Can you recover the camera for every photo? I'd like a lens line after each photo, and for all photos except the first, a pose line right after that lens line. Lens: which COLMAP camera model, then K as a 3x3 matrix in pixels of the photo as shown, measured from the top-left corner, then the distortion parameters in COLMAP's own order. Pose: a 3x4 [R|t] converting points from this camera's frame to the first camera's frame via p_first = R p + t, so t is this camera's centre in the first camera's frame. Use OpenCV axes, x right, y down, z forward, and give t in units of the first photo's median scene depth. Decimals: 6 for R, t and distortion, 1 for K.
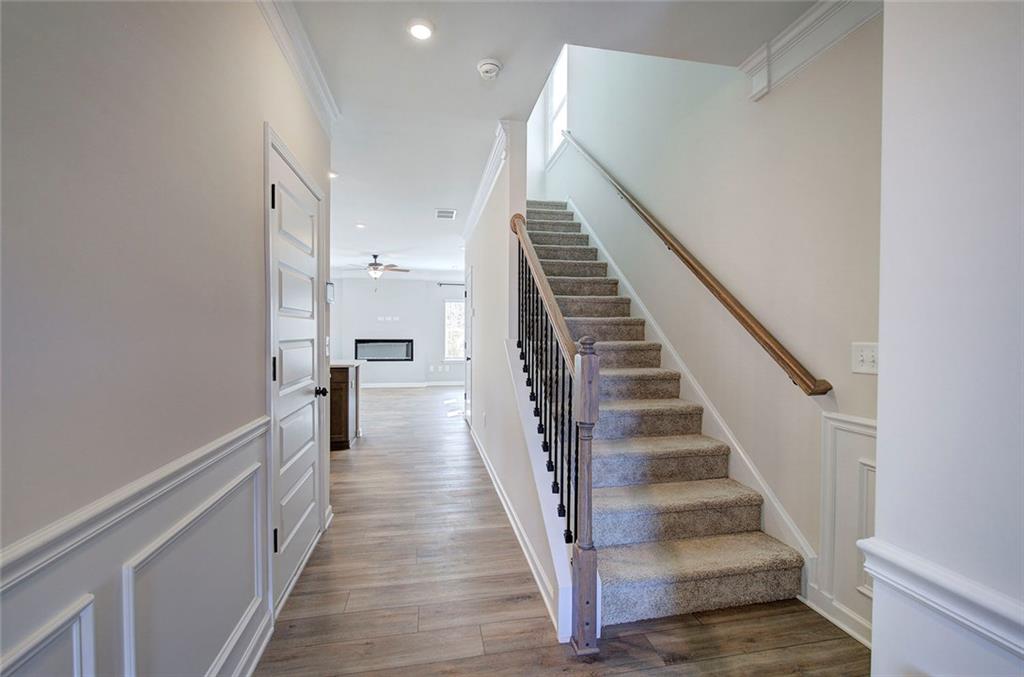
lens RADIAL K [[428.3, 0, 513.5], [0, 428.3, 336.8], [0, 0, 1]] dist [-0.008289, -0.000388]
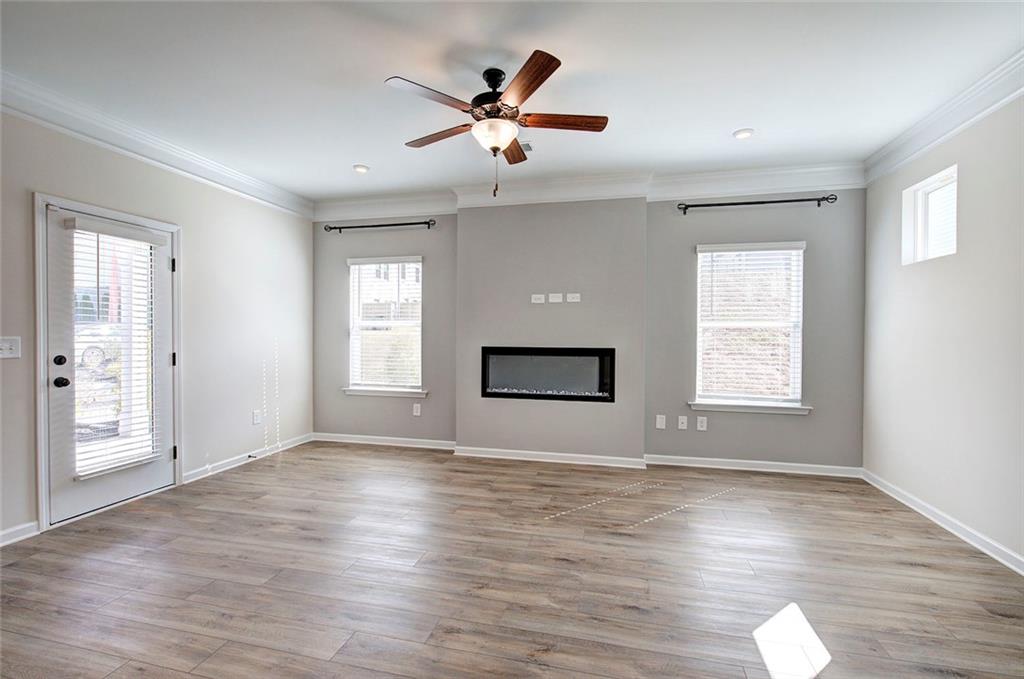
lens RADIAL K [[454.8, 0, 517.3], [0, 454.8, 344.0], [0, 0, 1]] dist [0.000357, 0.000254]
pose [[0.906335, 0.003228, -0.422547, -0.138077], [-0.004098, 0.999991, -0.001151, 0.002861], [0.422539, 0.002774, 0.906340, 0.579734]]
